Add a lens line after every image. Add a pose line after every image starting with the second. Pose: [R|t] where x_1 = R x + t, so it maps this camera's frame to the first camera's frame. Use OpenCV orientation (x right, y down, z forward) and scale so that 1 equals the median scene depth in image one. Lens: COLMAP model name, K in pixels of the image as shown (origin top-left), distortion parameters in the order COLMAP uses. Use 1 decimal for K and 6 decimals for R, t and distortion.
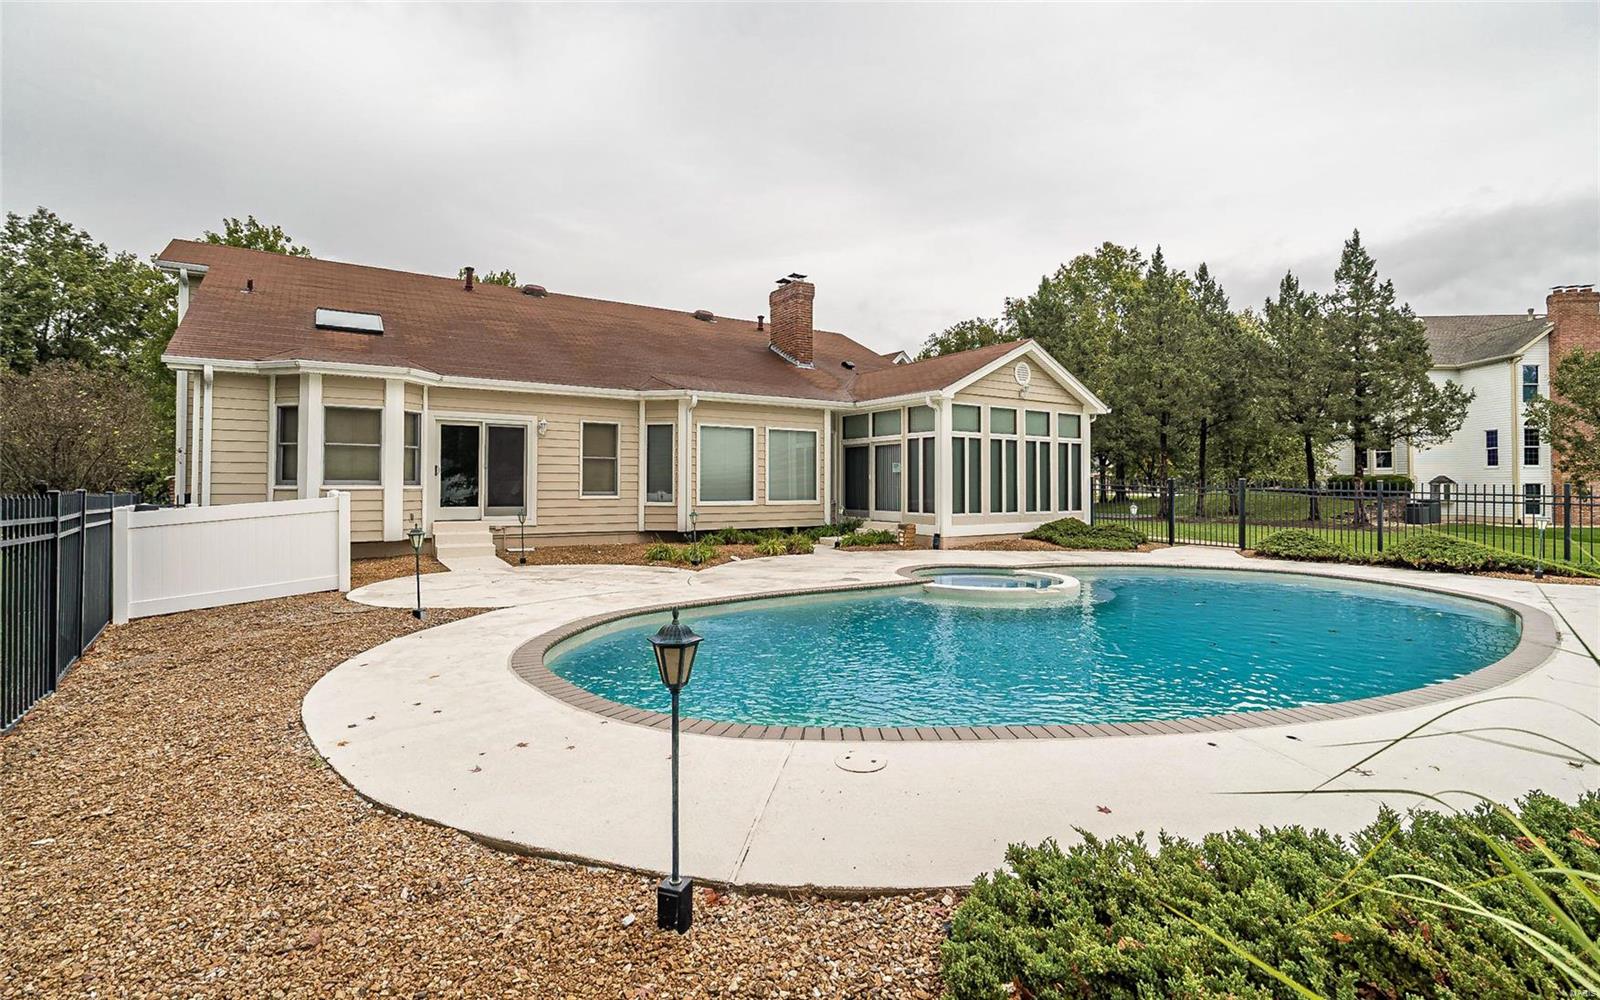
lens RADIAL K [[740.8, 0, 803.4], [0, 740.8, 480.3], [0, 0, 1]] dist [-0.001334, 0.000425]
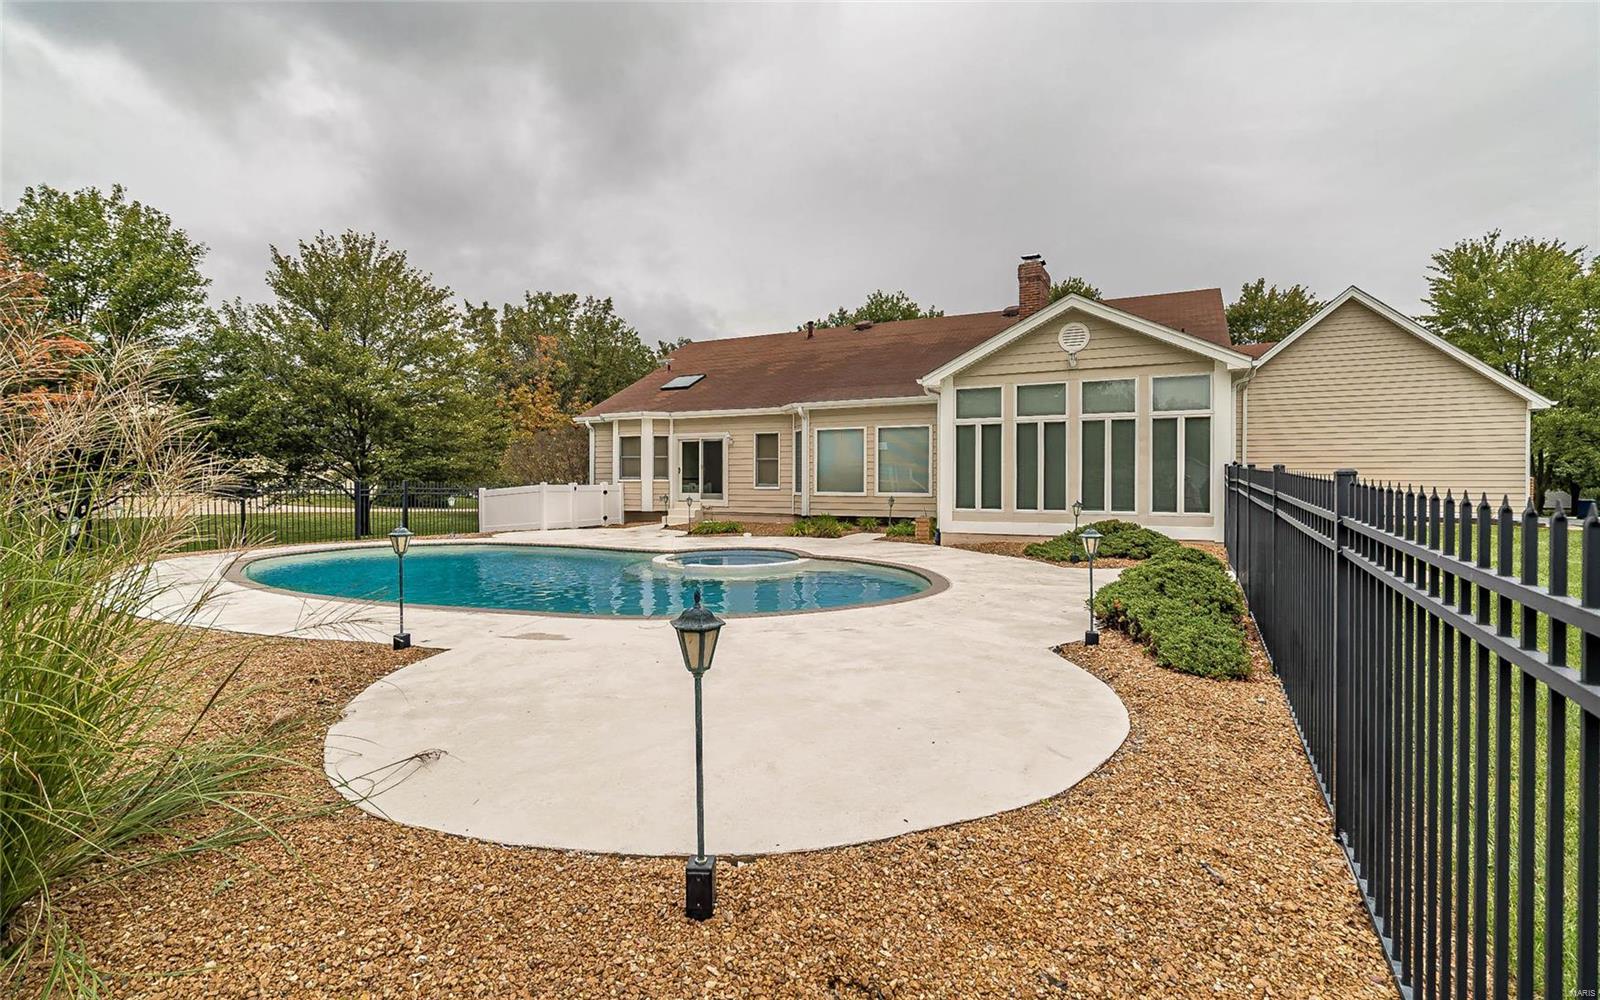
lens RADIAL K [[740.8, 0, 803.4], [0, 740.8, 480.3], [0, 0, 1]] dist [-0.001334, 0.000425]
pose [[0.493328, -0.004962, -0.869829, 0.863121], [0.003963, 0.999986, -0.003457, 0.012688], [0.869834, -0.001742, 0.493341, 0.349974]]
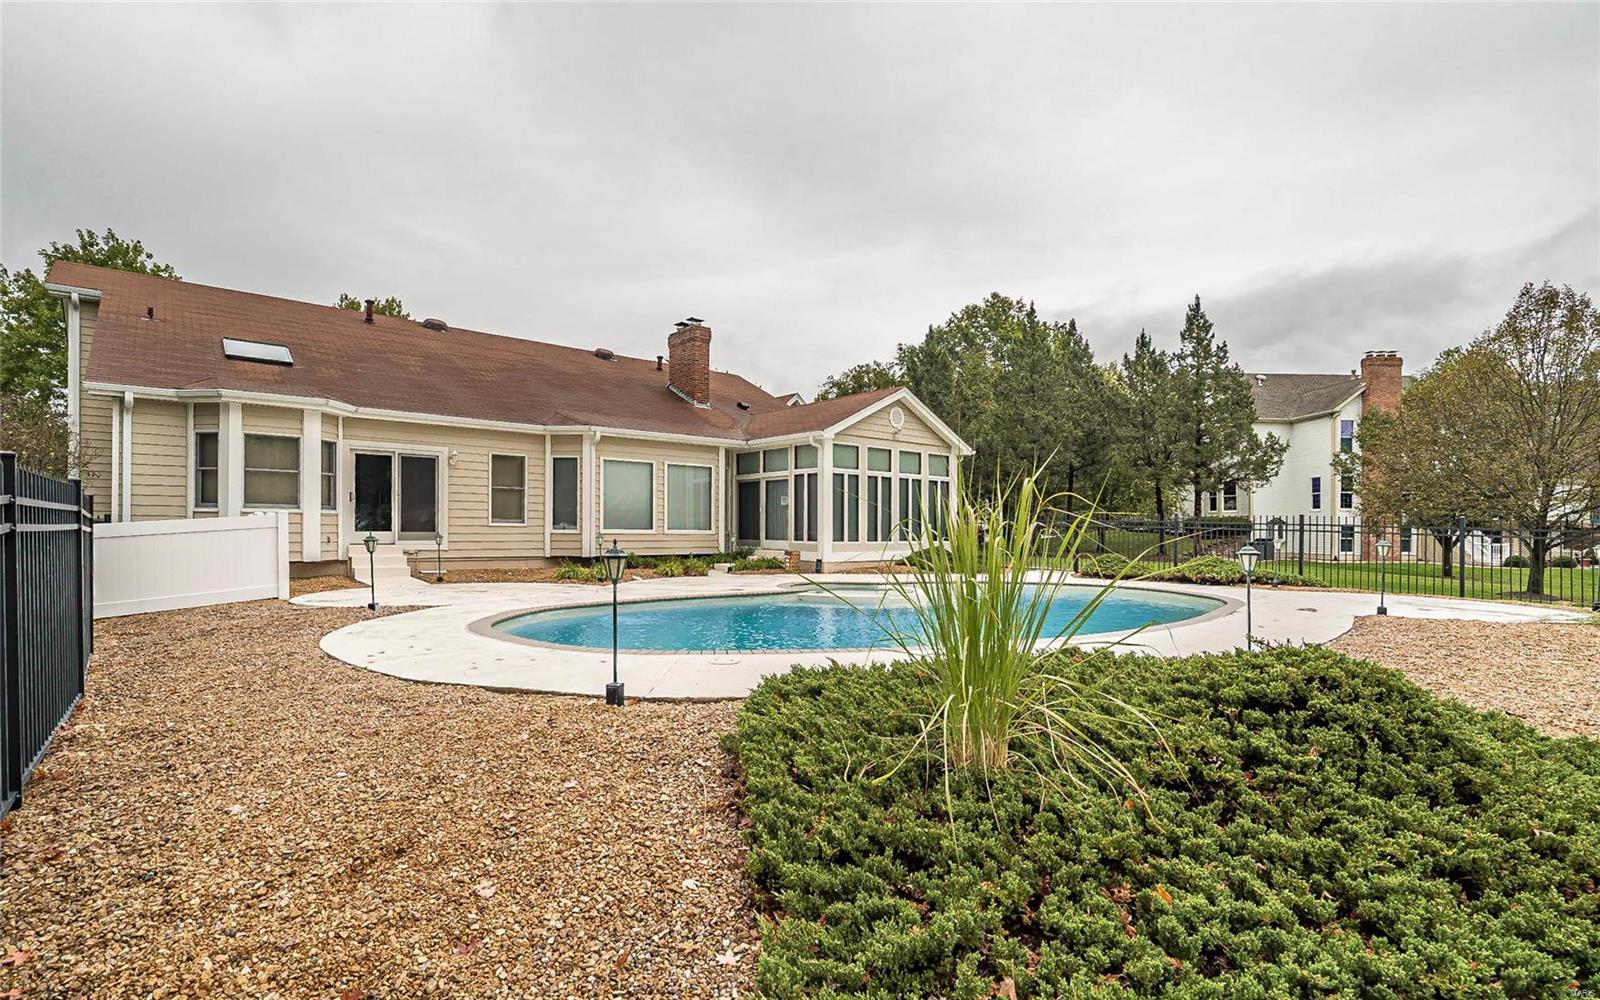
lens RADIAL K [[754.6, 0, 790.3], [0, 754.6, 551.3], [0, 0, 1]] dist [0.000110, 0.000812]
pose [[0.993508, 0.002763, 0.113731, 0.006651], [-0.007067, 0.999273, 0.037459, 0.016249], [-0.113545, -0.038019, 0.992805, -0.123200]]
